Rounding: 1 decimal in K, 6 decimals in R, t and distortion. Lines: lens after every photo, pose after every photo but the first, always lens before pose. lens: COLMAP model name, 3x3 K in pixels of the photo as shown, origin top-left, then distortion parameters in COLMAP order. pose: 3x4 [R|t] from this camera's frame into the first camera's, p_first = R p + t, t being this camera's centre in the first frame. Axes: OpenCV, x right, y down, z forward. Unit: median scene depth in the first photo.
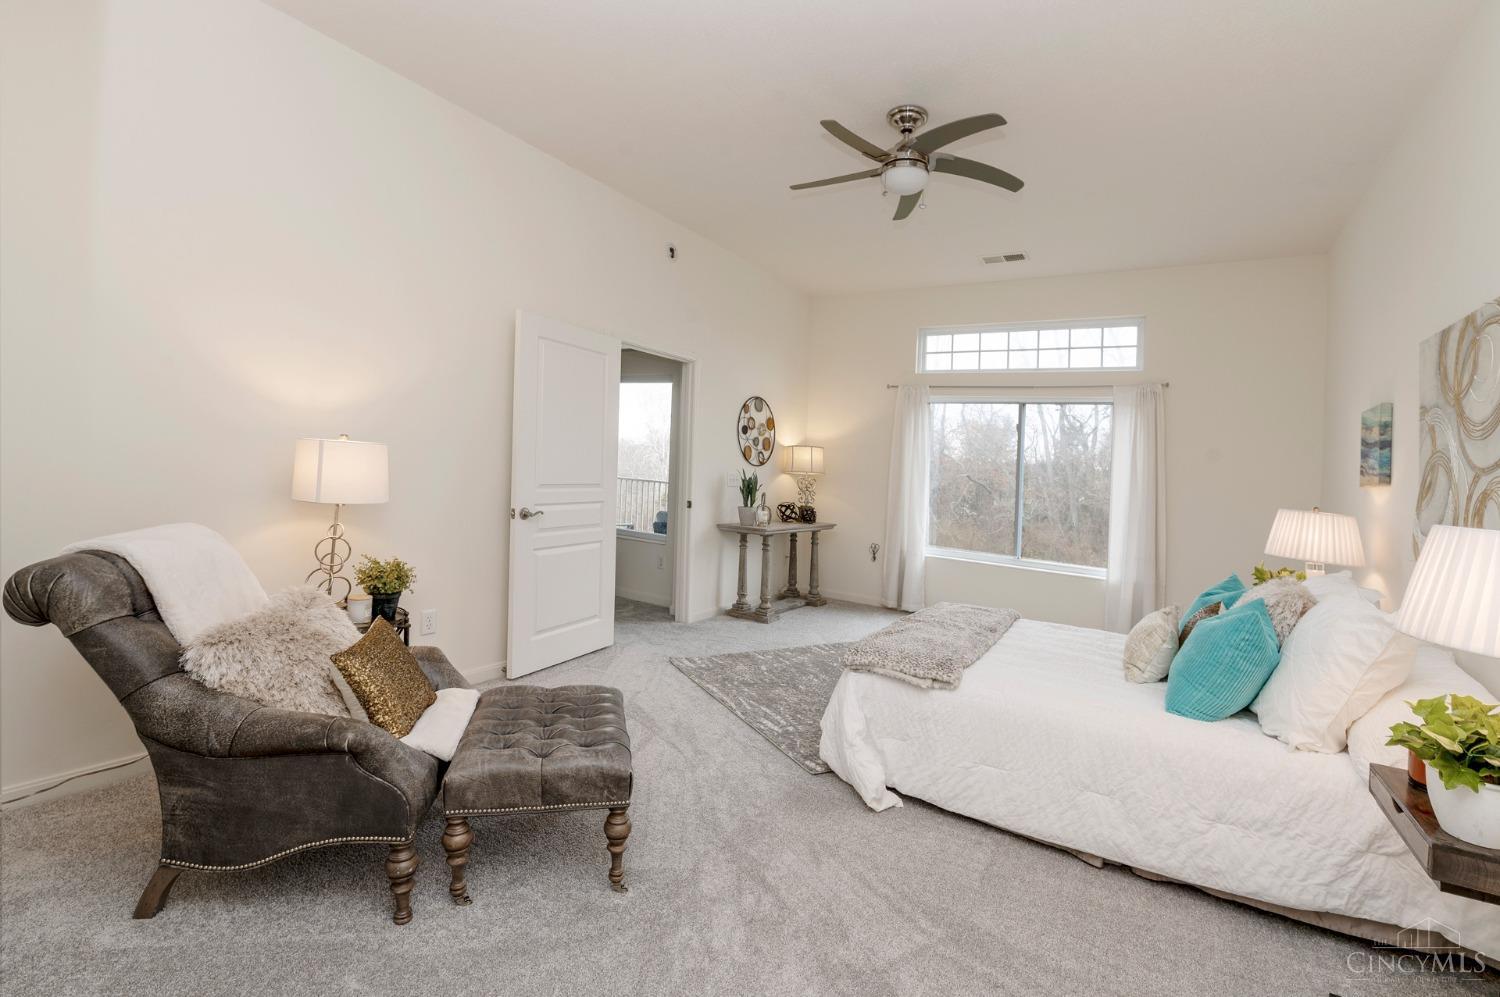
lens RADIAL K [[670.2, 0, 750.0], [0, 670.2, 498.5], [0, 0, 1]] dist [-0.011907, -0.005588]
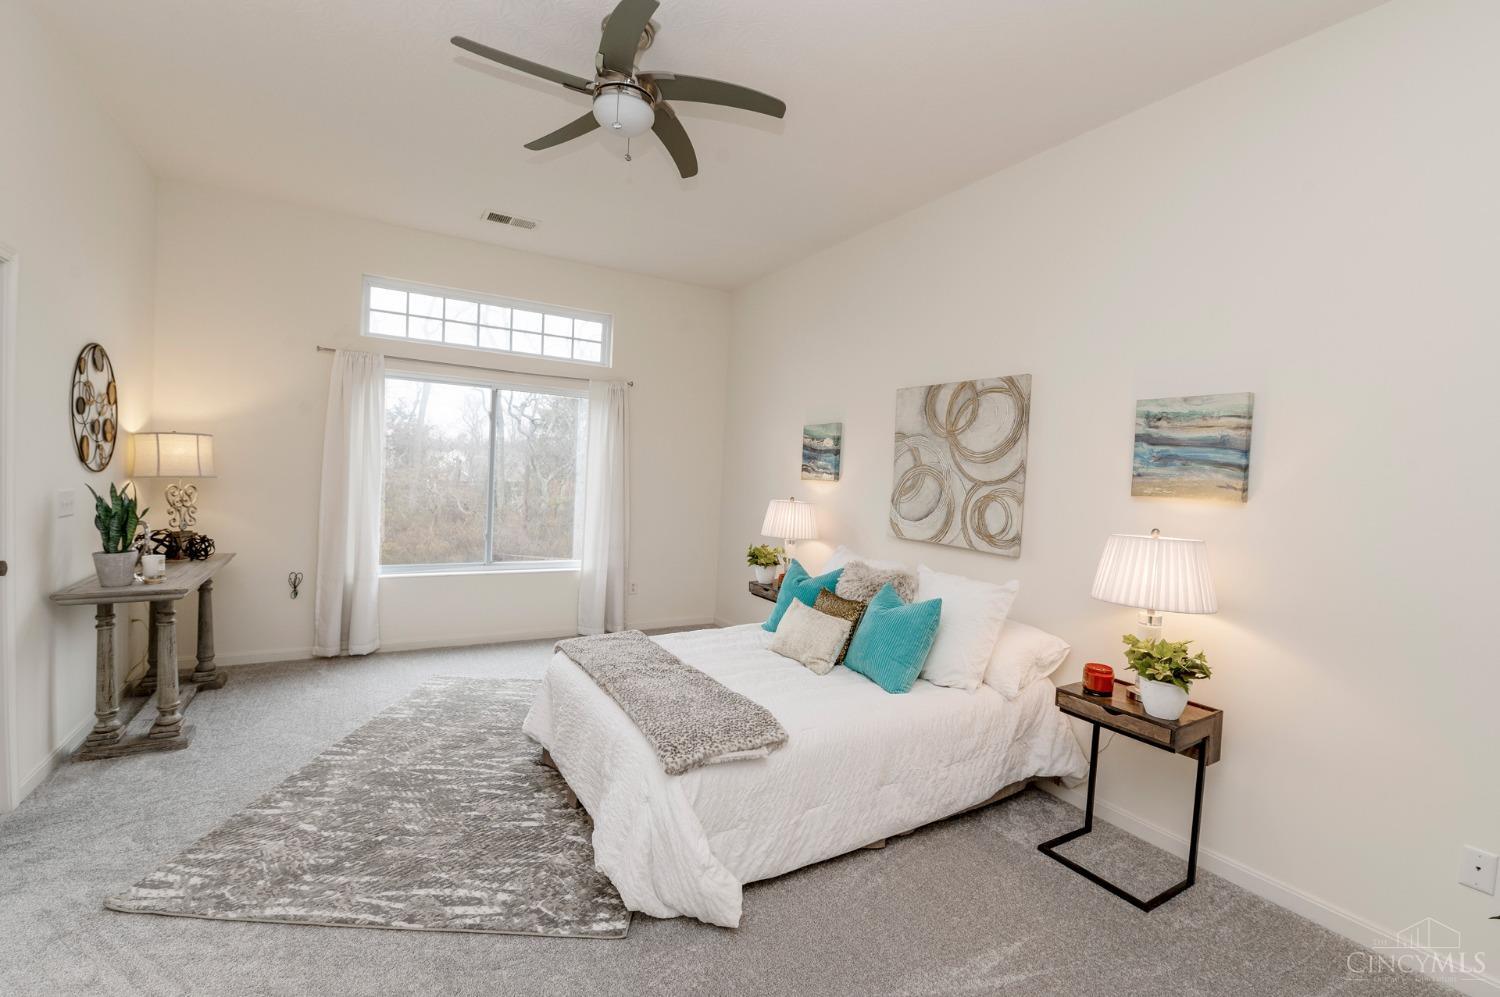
lens RADIAL K [[670.2, 0, 750.0], [0, 670.2, 498.5], [0, 0, 1]] dist [-0.011907, -0.005588]
pose [[0.453217, -0.078564, 0.887931, -0.246981], [0.025851, 0.996848, 0.075006, -0.058627], [-0.891025, -0.011040, 0.453820, 0.317400]]
